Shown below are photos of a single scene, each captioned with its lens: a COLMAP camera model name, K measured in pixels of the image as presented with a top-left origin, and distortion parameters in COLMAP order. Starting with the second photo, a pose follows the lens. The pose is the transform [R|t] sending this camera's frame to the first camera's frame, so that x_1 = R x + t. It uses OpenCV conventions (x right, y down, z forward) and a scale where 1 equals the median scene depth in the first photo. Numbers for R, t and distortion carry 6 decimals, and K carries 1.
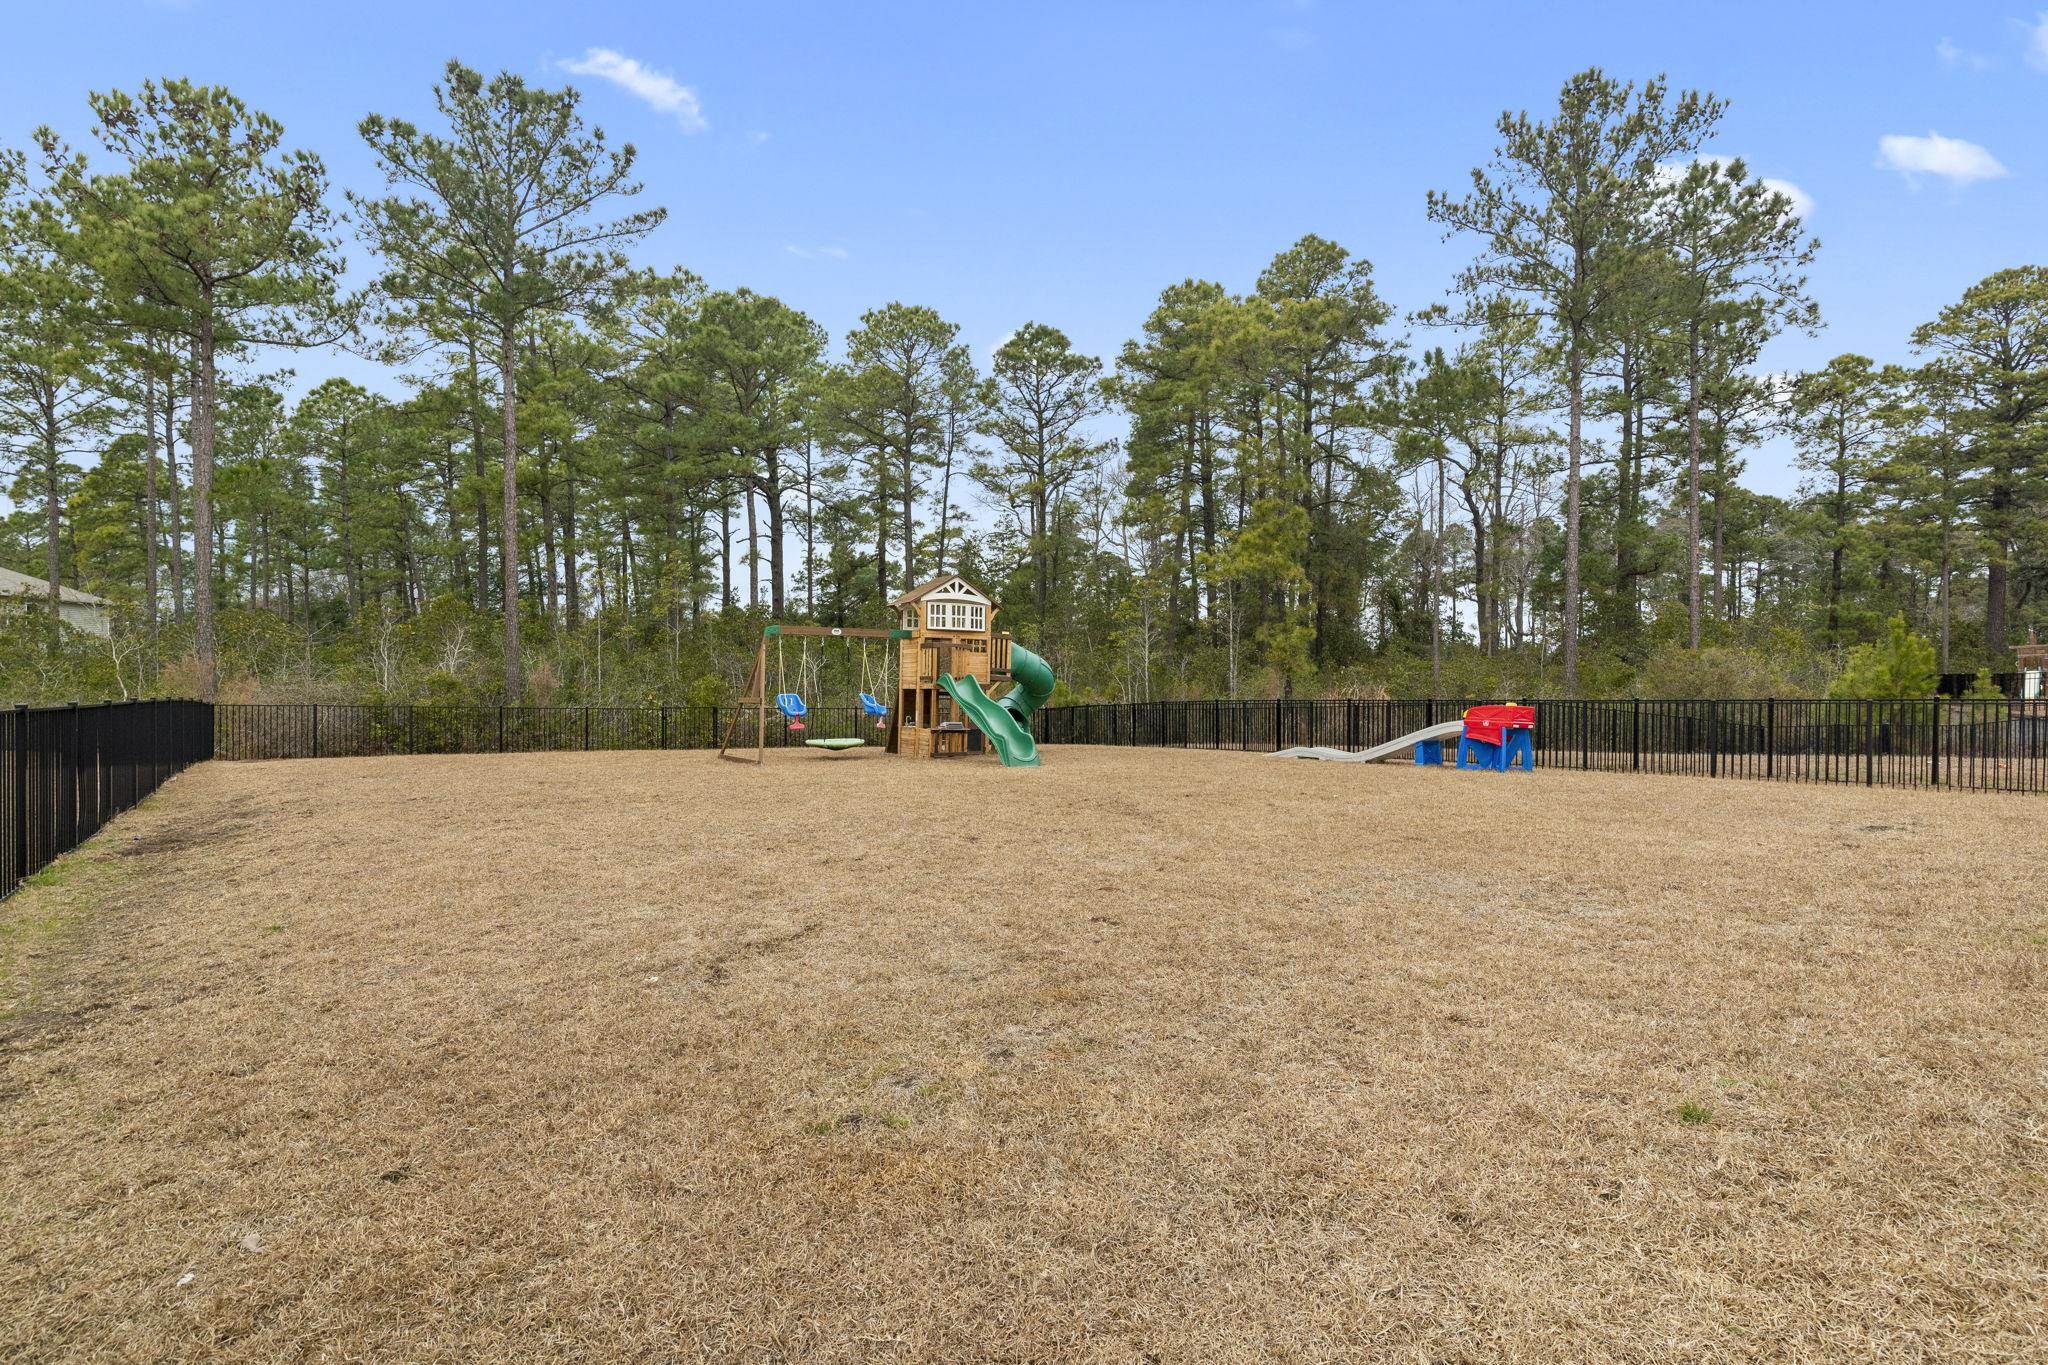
lens RADIAL K [[1011.1, 0, 1024.0], [0, 1011.1, 682.5], [0, 0, 1]] dist [0.000800, -0.000120]
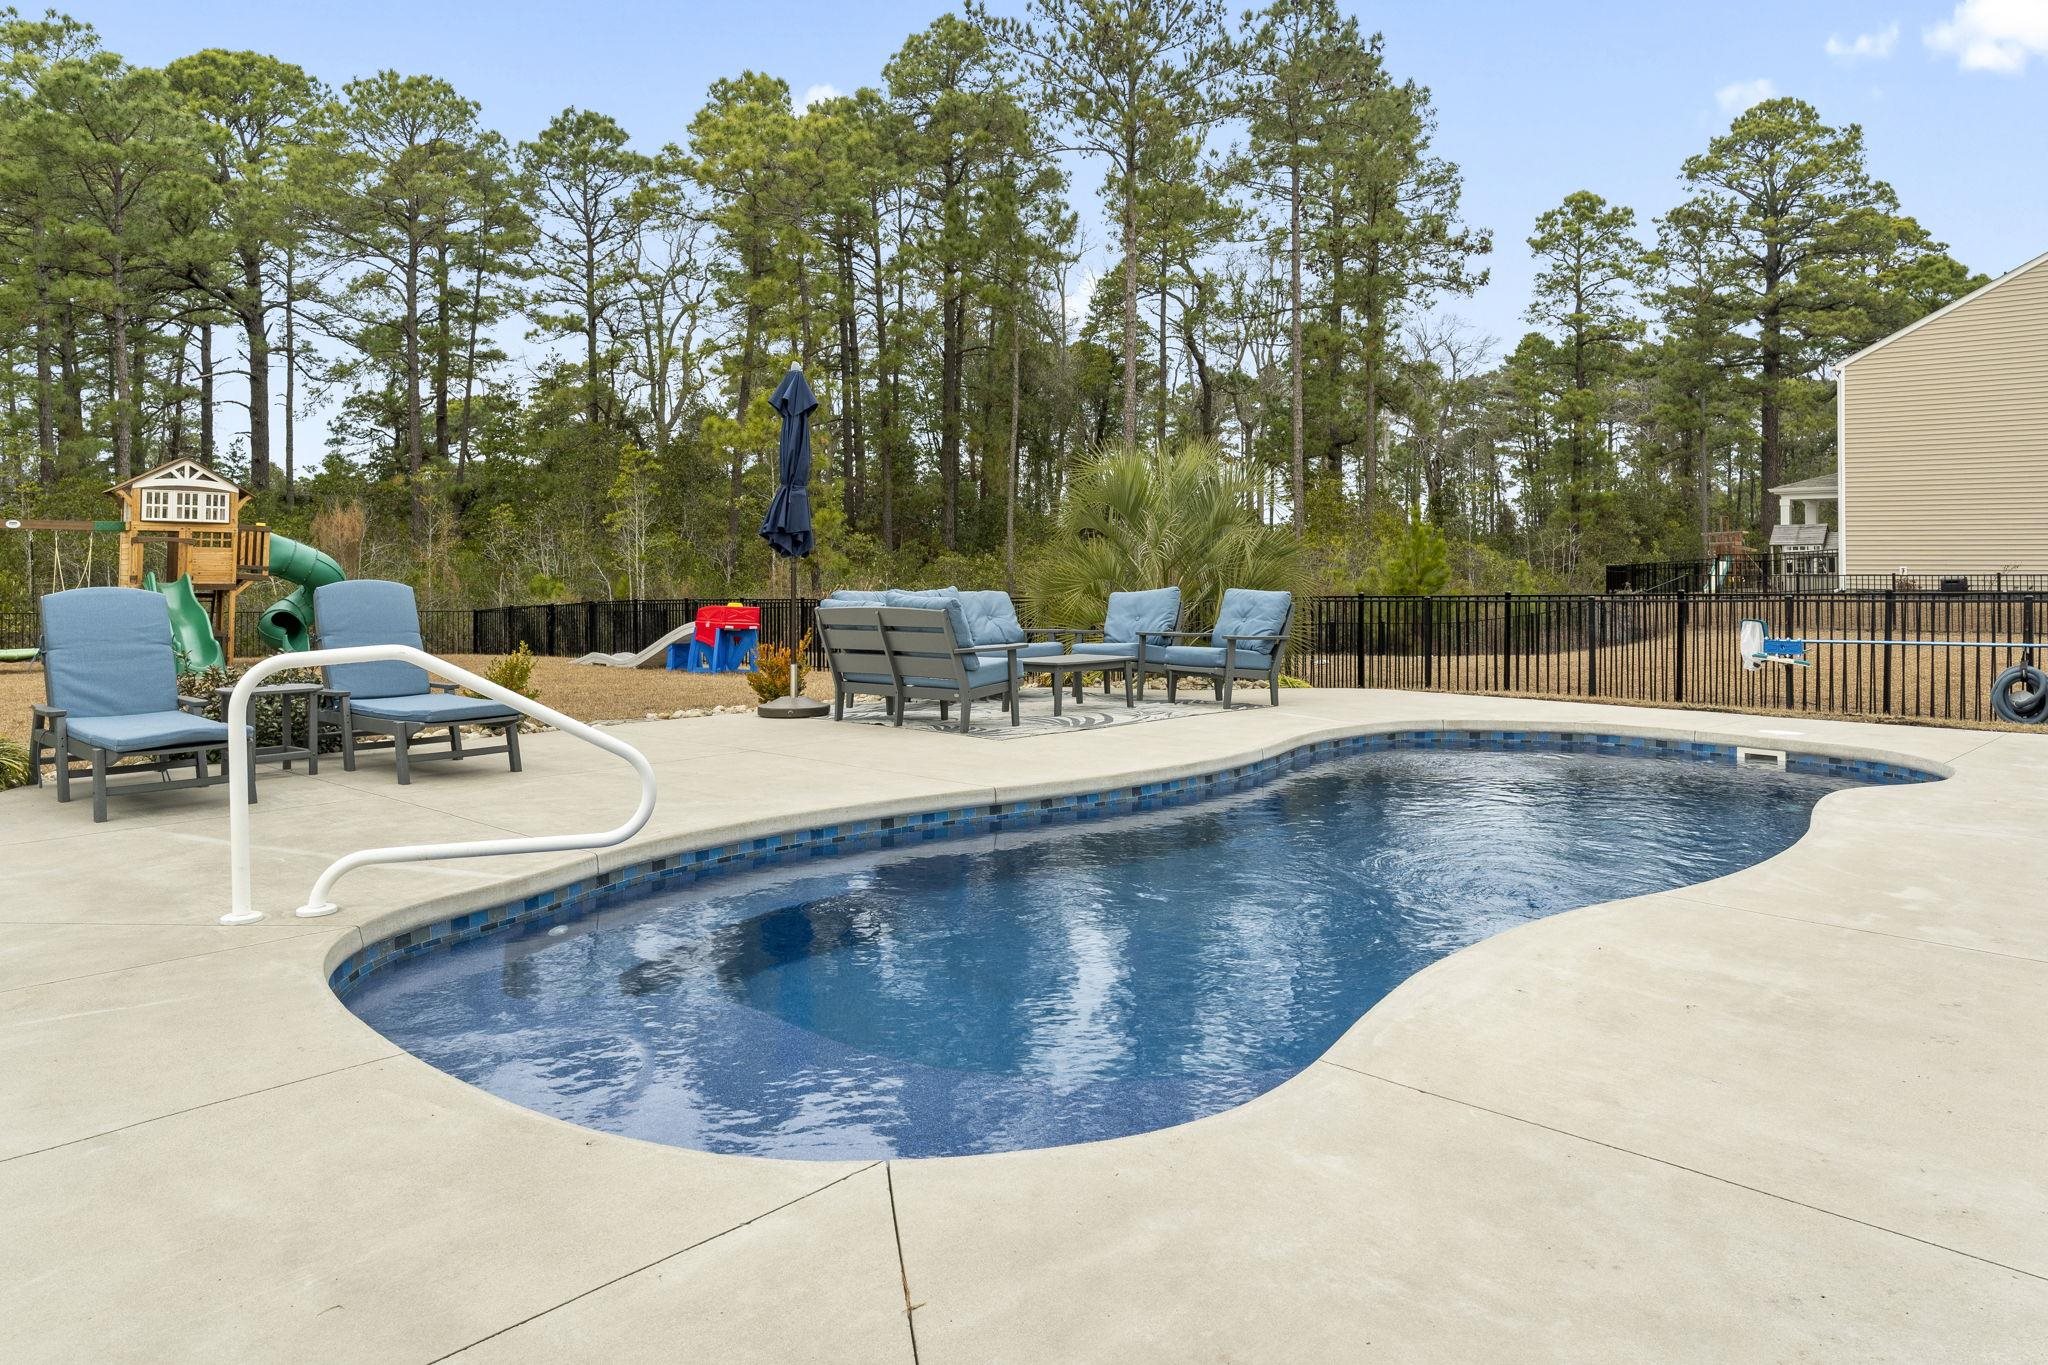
lens RADIAL K [[1403.8, 0, 1023.2], [0, 1403.8, 560.9], [0, 0, 1]] dist [-0.000774, 0.002773]
pose [[0.984909, -0.000889, 0.173073, 0.389579], [0.001799, 0.999985, -0.005102, -0.009831], [-0.173066, 0.005337, 0.984896, -0.275934]]
